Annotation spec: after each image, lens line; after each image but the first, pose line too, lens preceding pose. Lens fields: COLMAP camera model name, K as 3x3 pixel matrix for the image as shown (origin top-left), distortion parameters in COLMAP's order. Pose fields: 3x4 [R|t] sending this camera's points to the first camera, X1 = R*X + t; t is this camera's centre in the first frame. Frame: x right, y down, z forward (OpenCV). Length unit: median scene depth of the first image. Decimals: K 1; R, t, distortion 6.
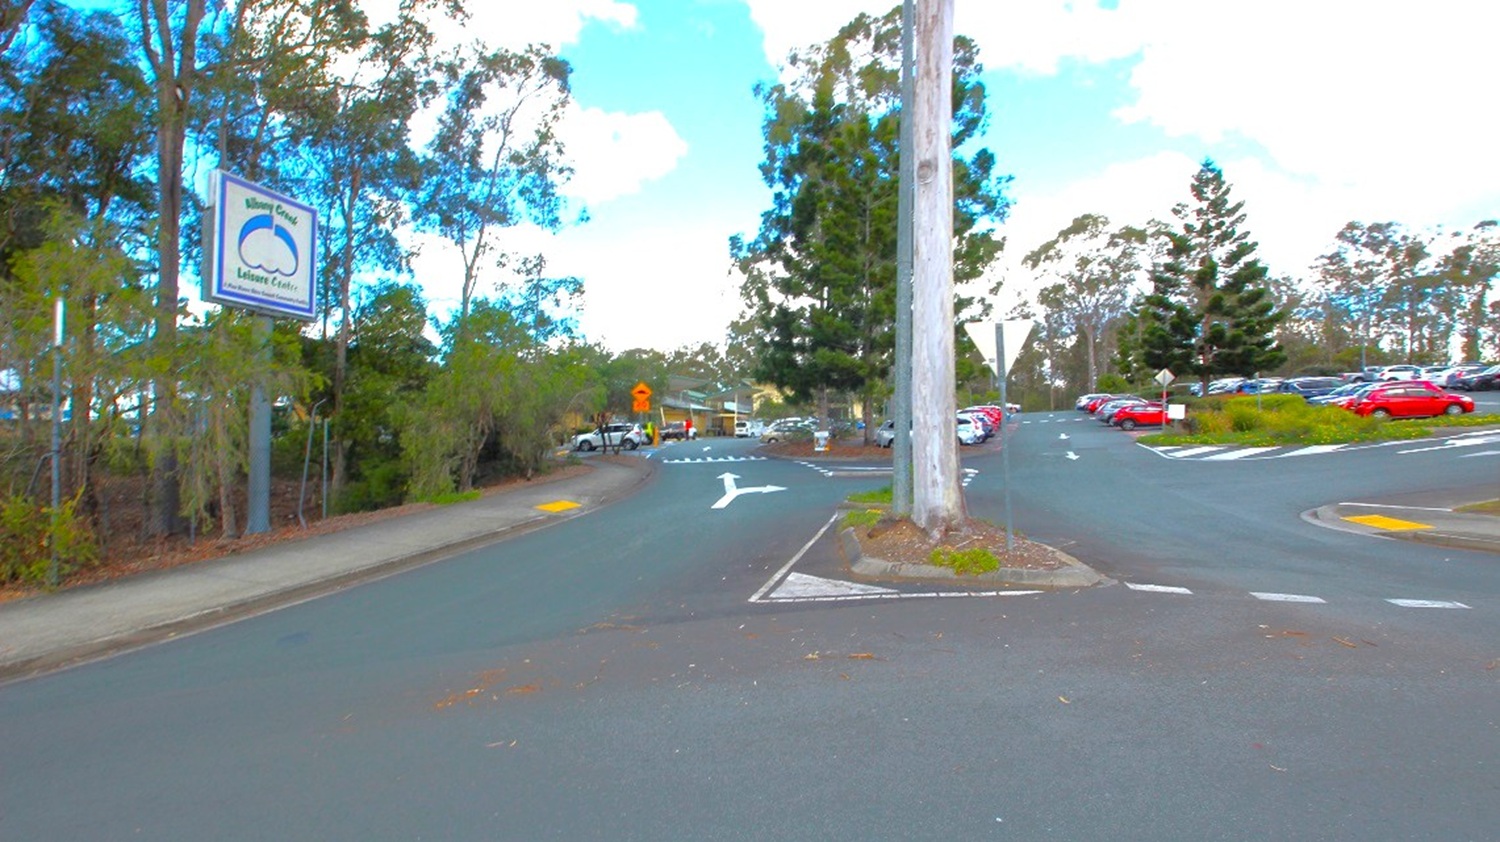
lens RADIAL K [[613.9, 0, 750.4], [0, 613.9, 418.9], [0, 0, 1]] dist [-0.001014, 0.000029]
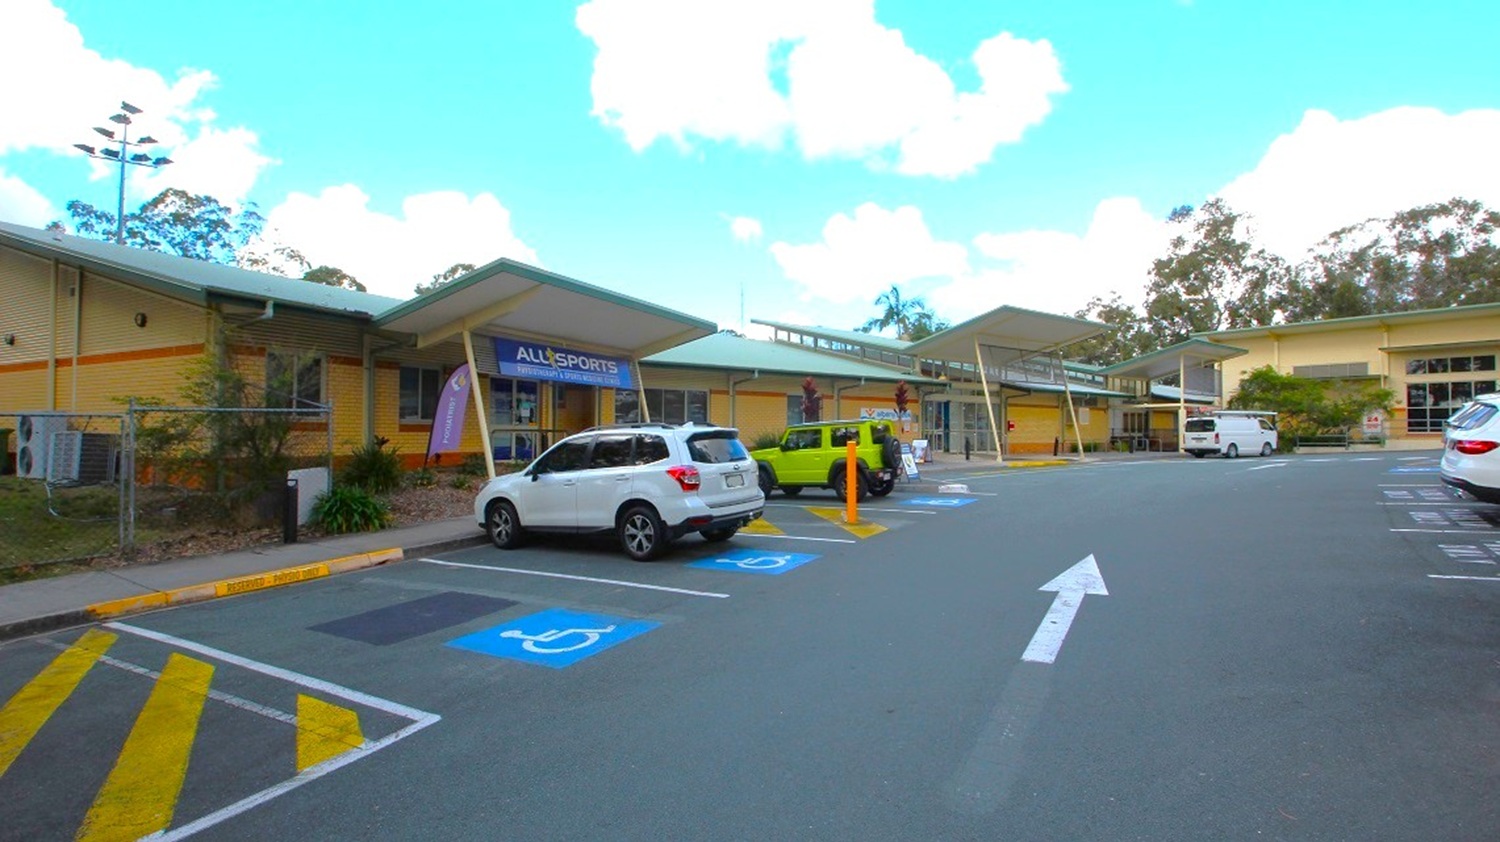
lens RADIAL K [[613.9, 0, 751.8], [0, 613.9, 415.9], [0, 0, 1]] dist [-0.001014, 0.000029]
pose [[0.820344, -0.018852, -0.571560, -0.025421], [0.014179, 0.999820, -0.012627, 0.003121], [0.571695, 0.002254, 0.820463, 0.430617]]
